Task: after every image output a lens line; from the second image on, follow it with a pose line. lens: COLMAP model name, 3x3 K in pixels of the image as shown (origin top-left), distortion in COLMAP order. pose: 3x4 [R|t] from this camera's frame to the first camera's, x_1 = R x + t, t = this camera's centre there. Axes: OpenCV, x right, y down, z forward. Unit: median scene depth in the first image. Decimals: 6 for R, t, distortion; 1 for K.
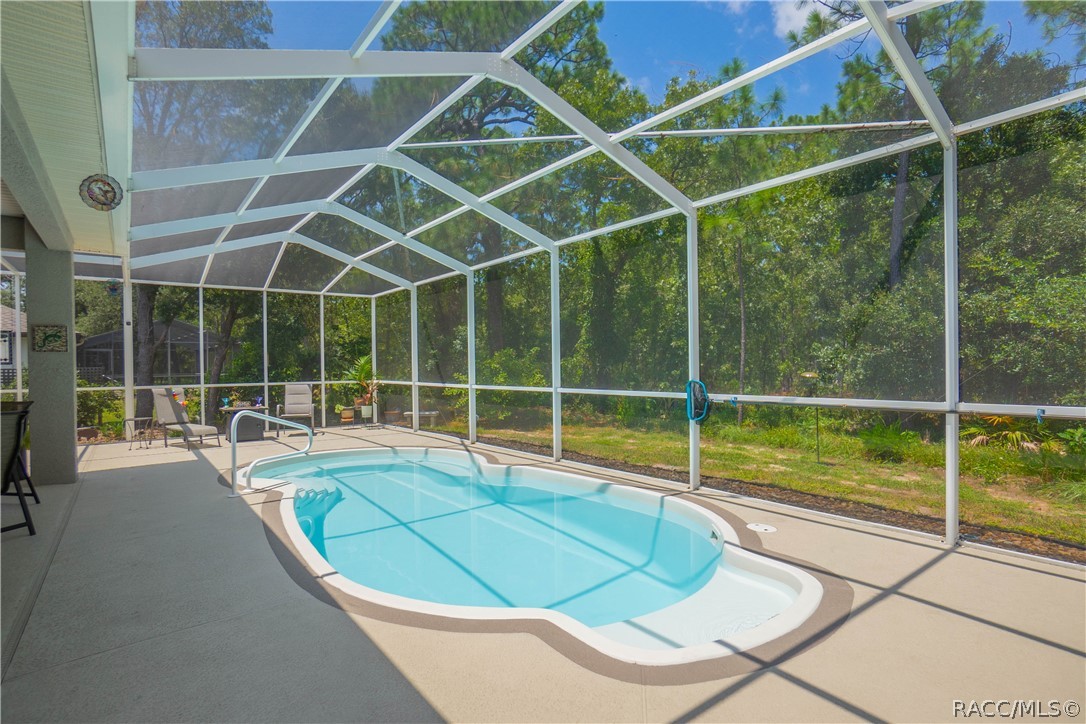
lens RADIAL K [[542.9, 0, 519.9], [0, 542.9, 363.8], [0, 0, 1]] dist [-0.016616, 0.006577]
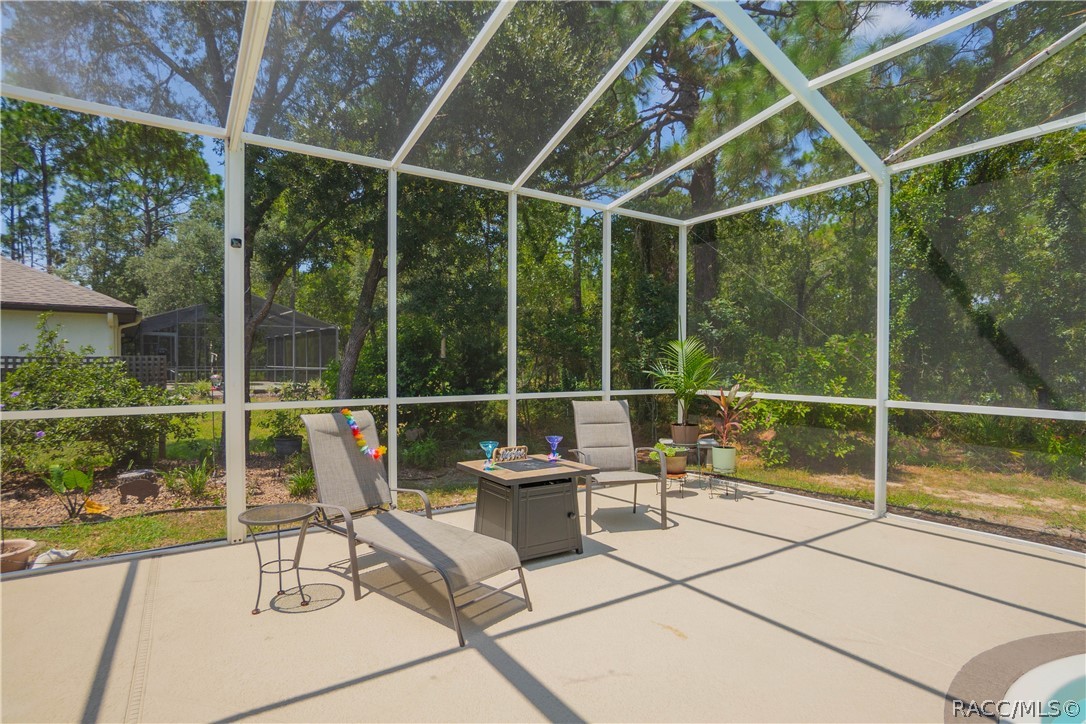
lens RADIAL K [[506.6, 0, 539.2], [0, 506.6, 366.3], [0, 0, 1]] dist [-0.022900, 0.000281]
pose [[0.999760, 0.017094, -0.013722, -0.518246], [-0.016920, 0.999775, 0.012755, 0.006511], [0.013937, -0.012520, 0.999824, 0.661285]]
